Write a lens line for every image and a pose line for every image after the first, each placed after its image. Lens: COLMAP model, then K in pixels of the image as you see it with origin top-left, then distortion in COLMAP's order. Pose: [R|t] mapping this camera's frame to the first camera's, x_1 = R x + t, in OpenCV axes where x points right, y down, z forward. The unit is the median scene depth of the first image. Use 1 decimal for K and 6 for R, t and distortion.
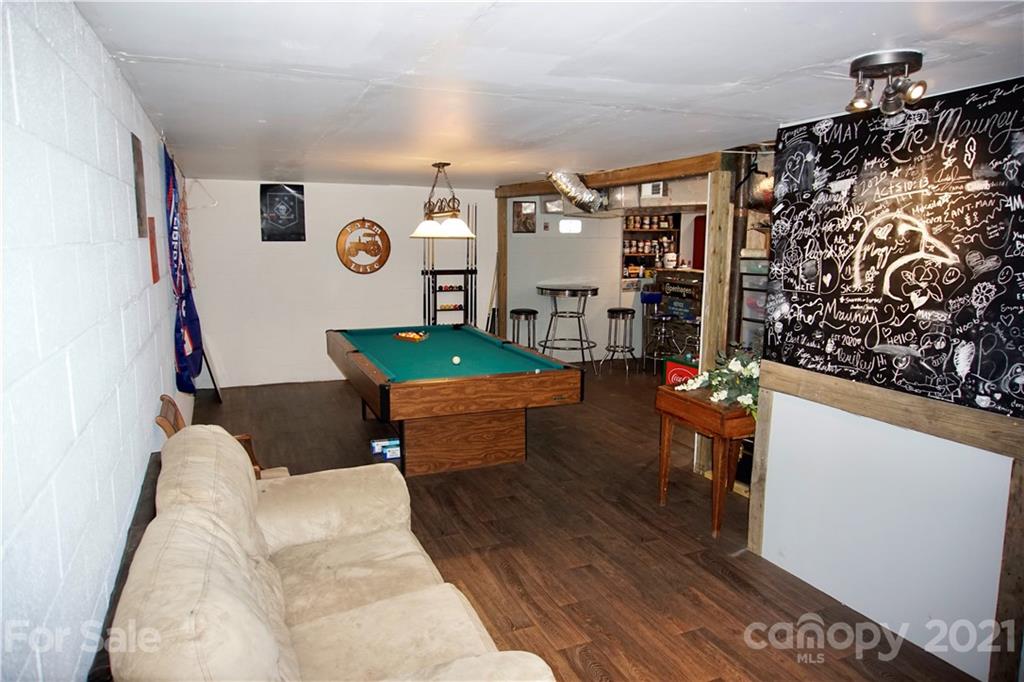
lens RADIAL K [[686.1, 0, 504.6], [0, 686.1, 342.4], [0, 0, 1]] dist [-0.048065, 0.043920]
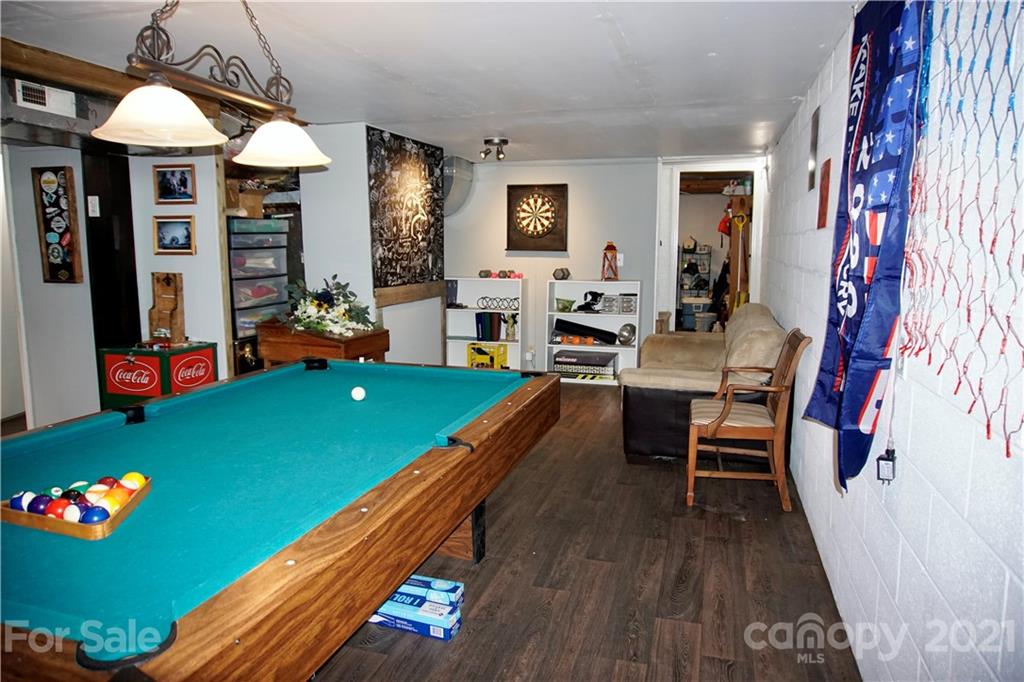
lens RADIAL K [[686.1, 0, 504.6], [0, 686.1, 342.4], [0, 0, 1]] dist [-0.048065, 0.043920]
pose [[-0.770231, -0.097597, 0.630253, -0.817913], [0.089740, 0.961804, 0.258611, -0.235045], [-0.631419, 0.255749, -0.732053, 2.116051]]
